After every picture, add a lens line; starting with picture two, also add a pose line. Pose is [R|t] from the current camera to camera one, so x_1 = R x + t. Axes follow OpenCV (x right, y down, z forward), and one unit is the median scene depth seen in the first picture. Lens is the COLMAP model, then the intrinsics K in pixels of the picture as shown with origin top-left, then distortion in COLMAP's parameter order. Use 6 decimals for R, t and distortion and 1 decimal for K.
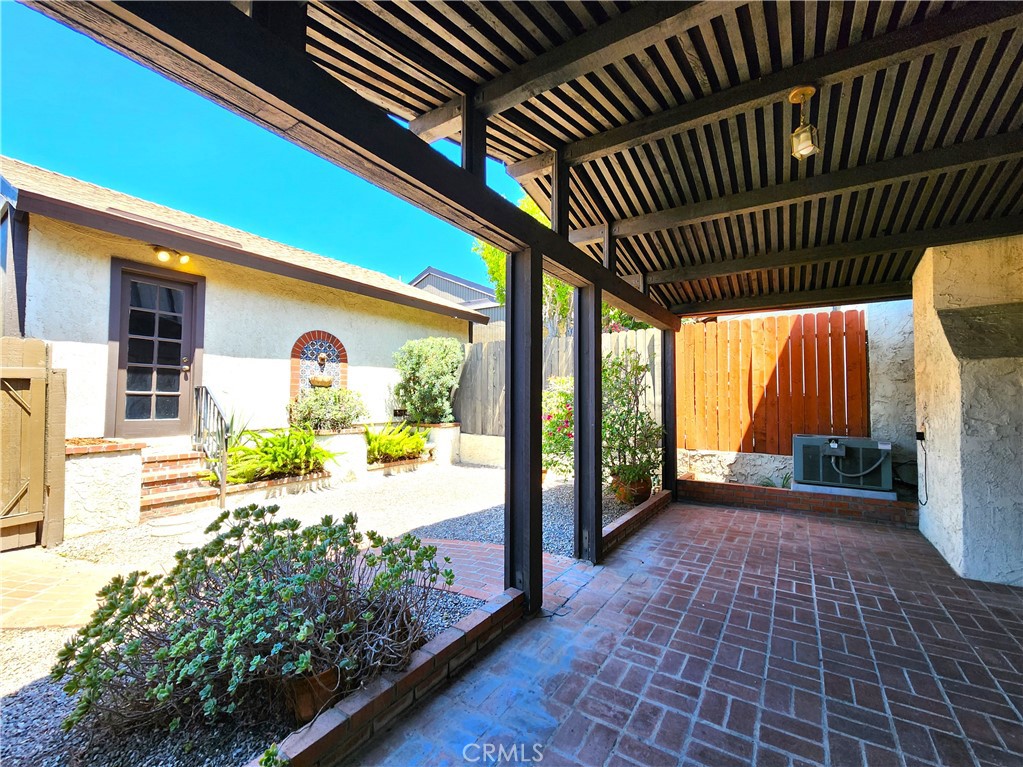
lens RADIAL K [[418.3, 0, 507.1], [0, 418.3, 388.1], [0, 0, 1]] dist [-0.001813, 0.000046]
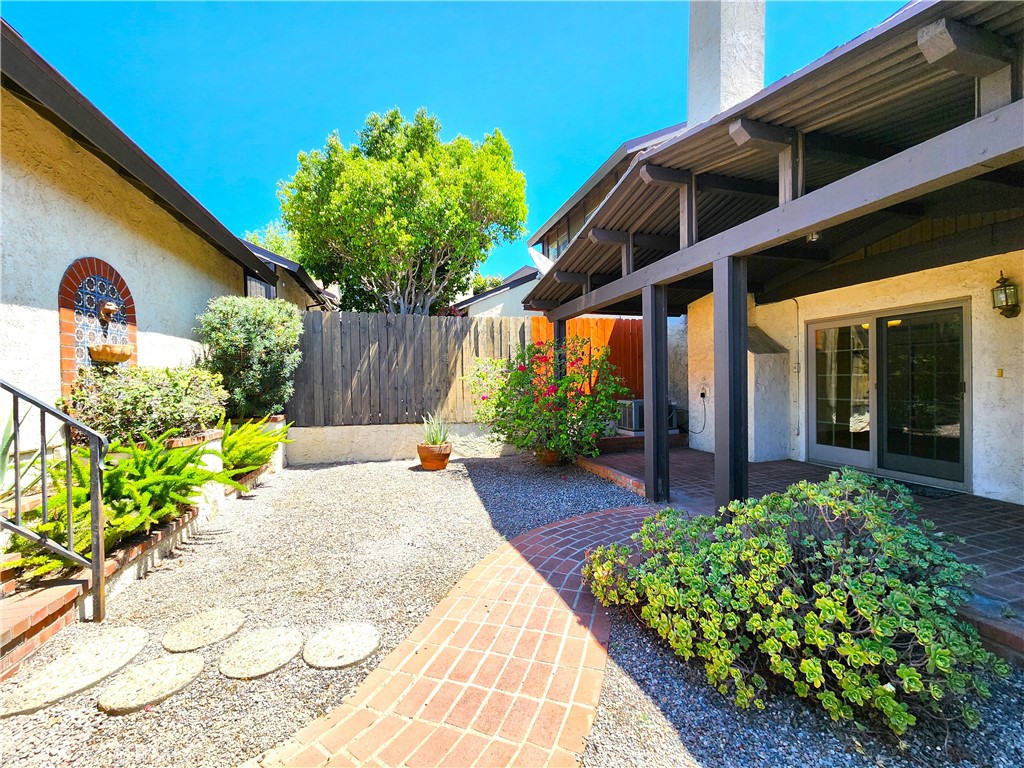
lens RADIAL K [[418.7, 0, 506.9], [0, 418.7, 379.3], [0, 0, 1]] dist [-0.001813, 0.000046]
pose [[0.638470, -0.016216, 0.769476, -0.531369], [-0.003510, 0.999706, 0.023981, 0.001174], [-0.769639, -0.018012, 0.638225, 0.261035]]
